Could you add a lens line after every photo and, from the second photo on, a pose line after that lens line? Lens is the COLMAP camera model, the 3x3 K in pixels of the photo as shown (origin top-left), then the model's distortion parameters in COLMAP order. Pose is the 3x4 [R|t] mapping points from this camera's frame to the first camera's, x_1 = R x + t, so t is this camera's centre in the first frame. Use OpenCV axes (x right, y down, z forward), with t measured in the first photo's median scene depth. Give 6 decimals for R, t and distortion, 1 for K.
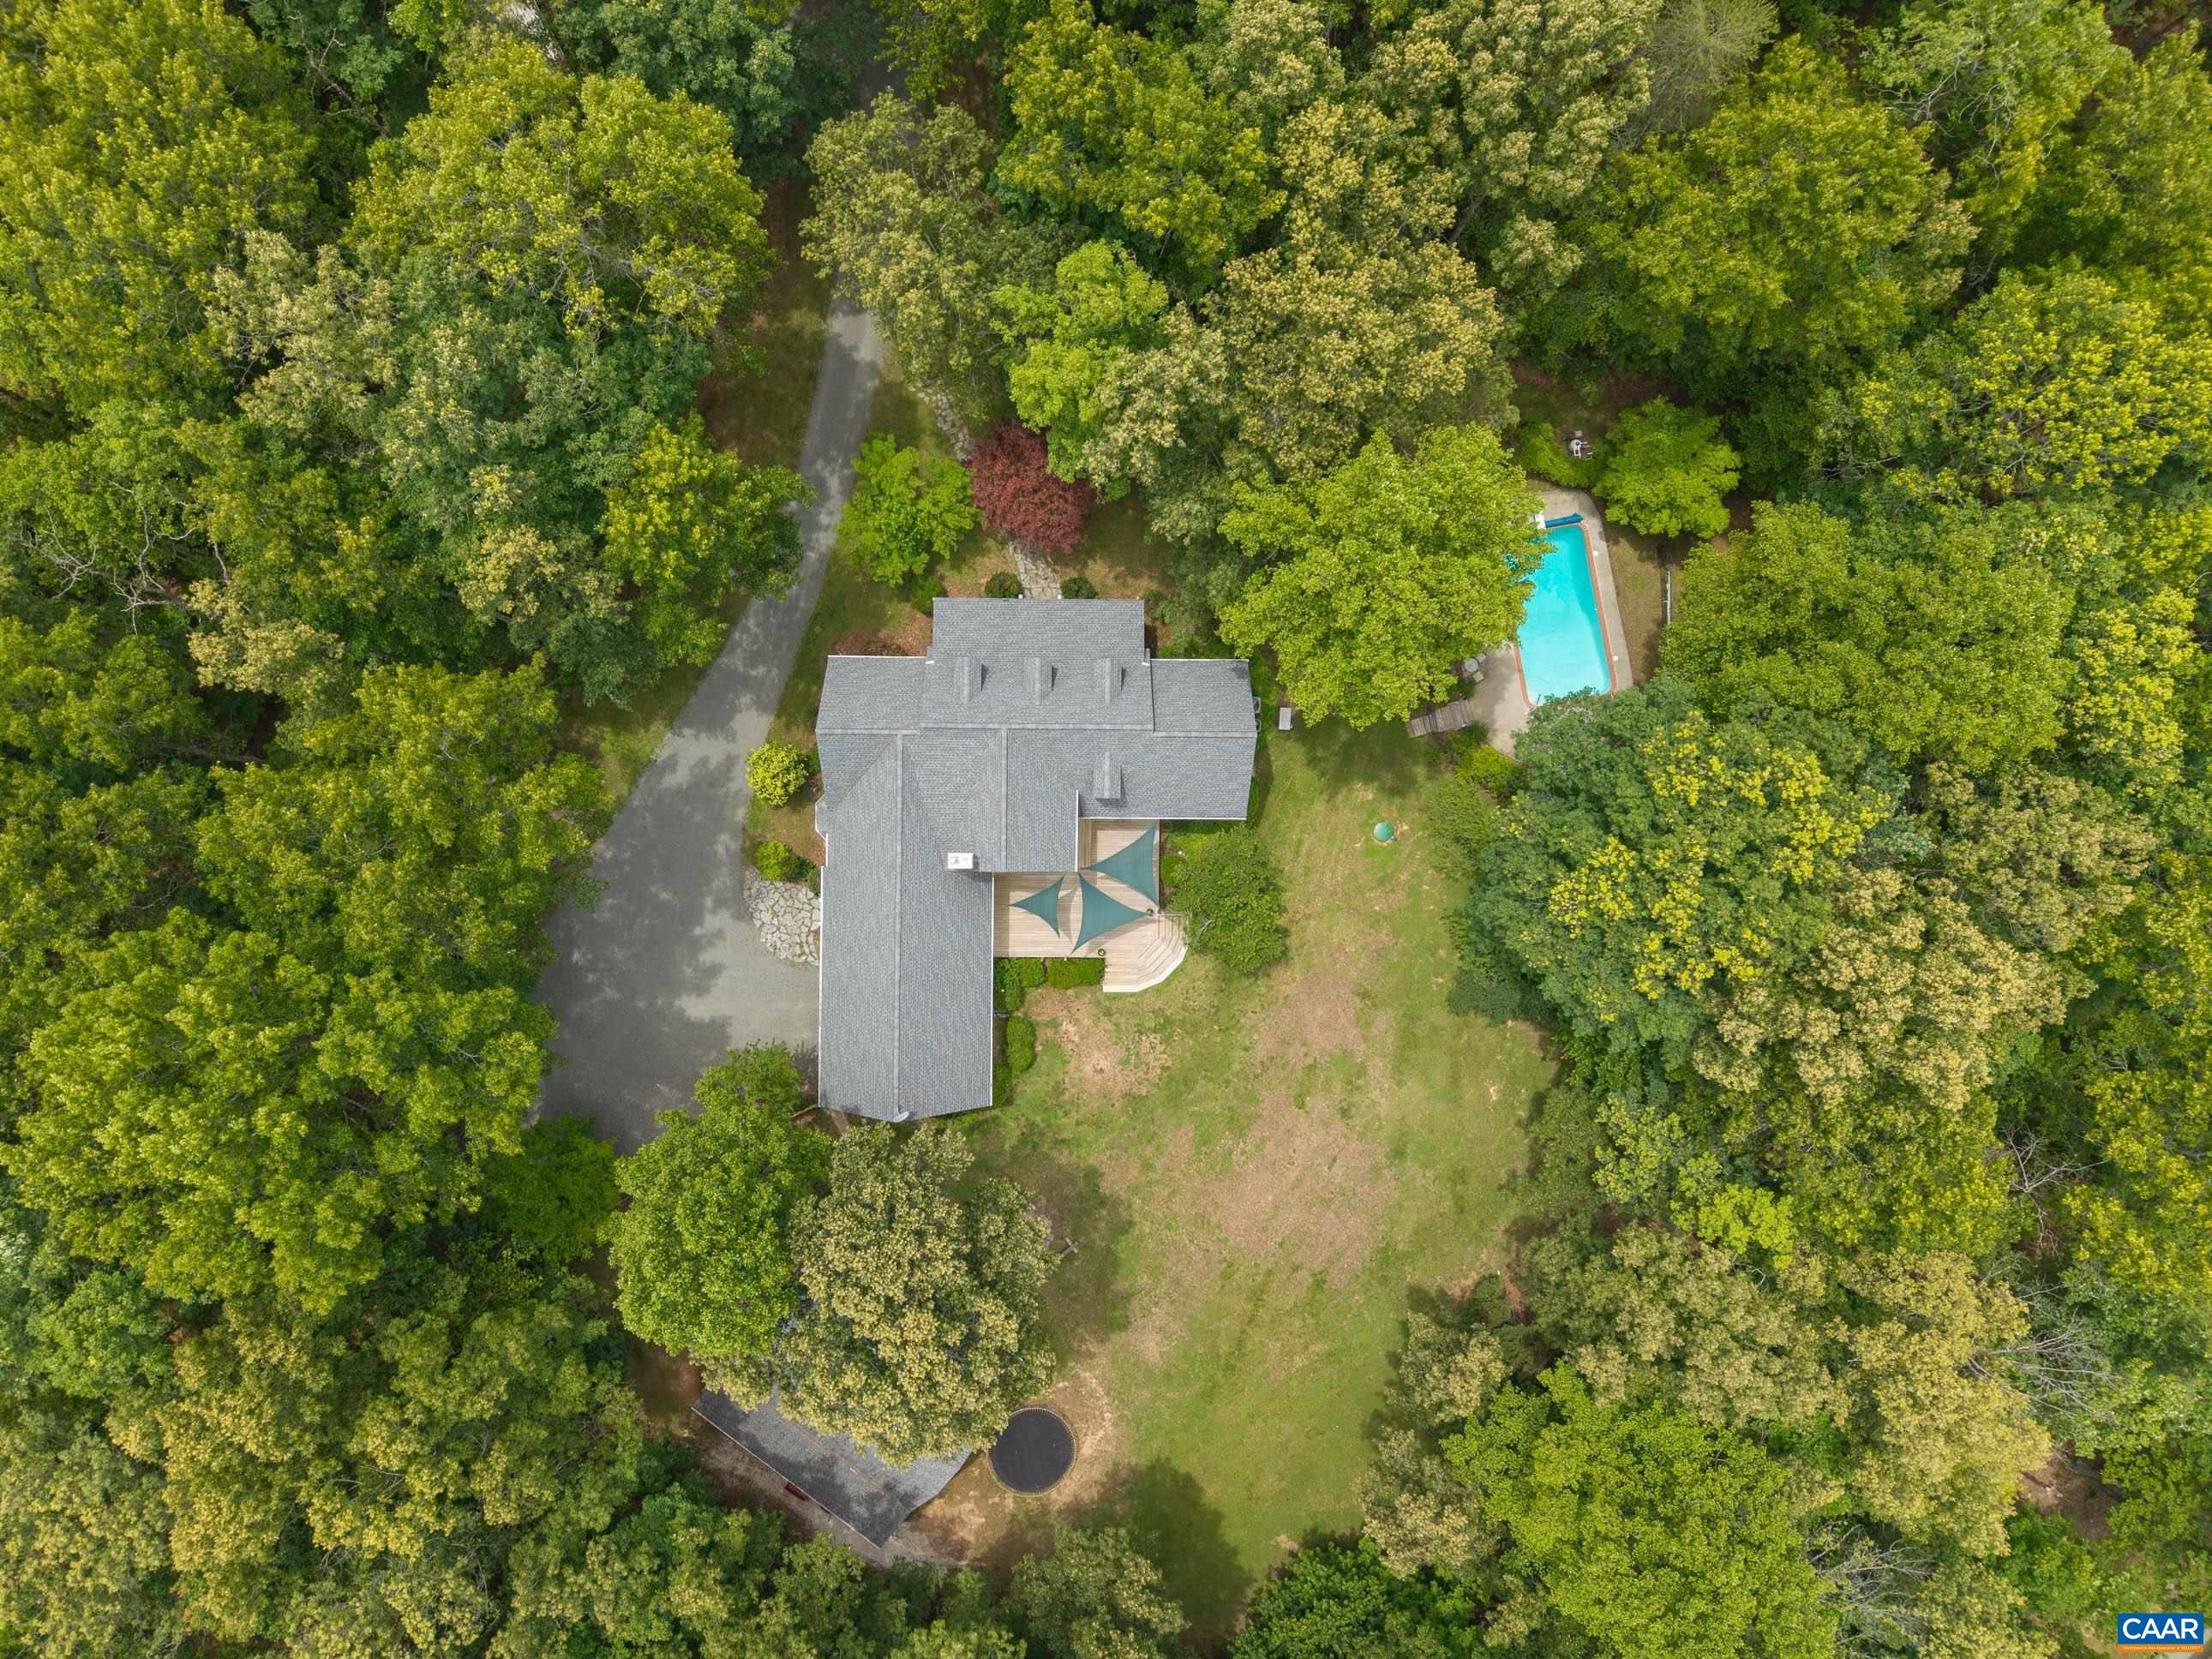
lens RADIAL K [[1549.5, 0, 1106.0], [0, 1549.5, 829.5], [0, 0, 1]] dist [0.004732, 0.002307]
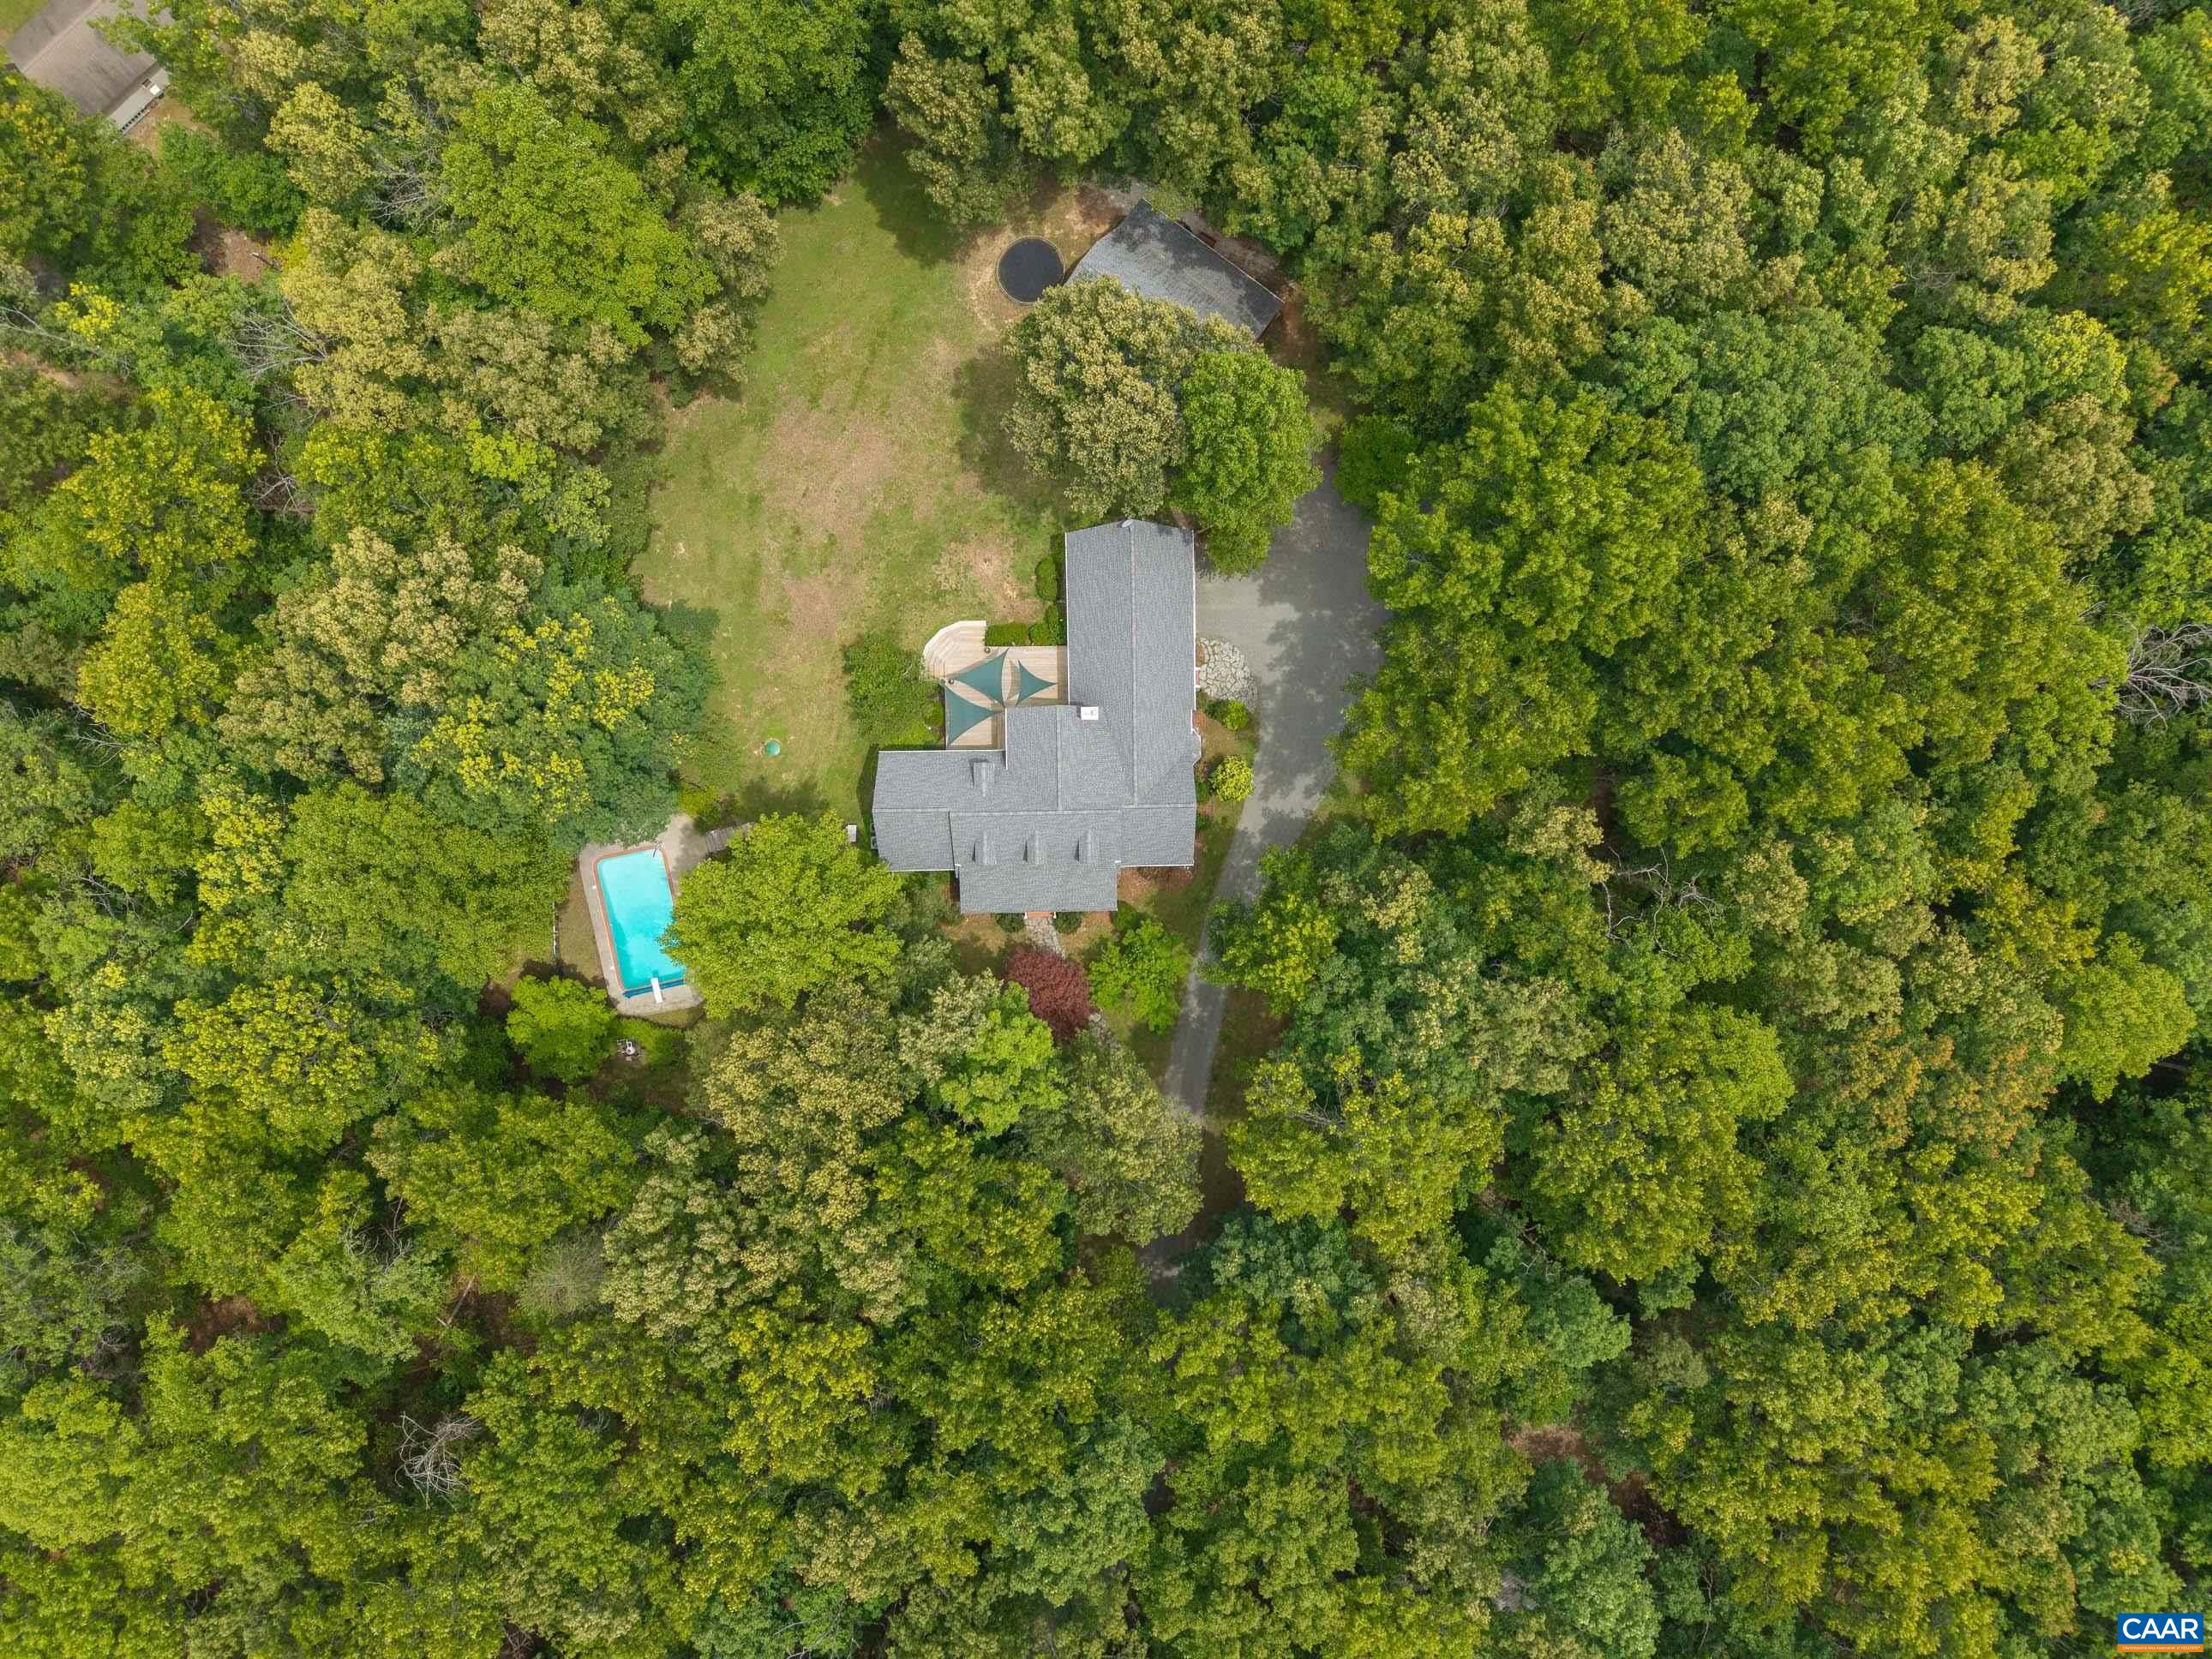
lens RADIAL K [[1436.8, 0, 1106.0], [0, 1436.8, 829.5], [0, 0, 1]] dist [0.026395, -0.032239]
pose [[-0.997841, 0.024693, -0.060863, -0.034696], [-0.023611, -0.999551, -0.018425, -0.071101], [-0.061290, -0.016948, 0.997976, -0.314655]]
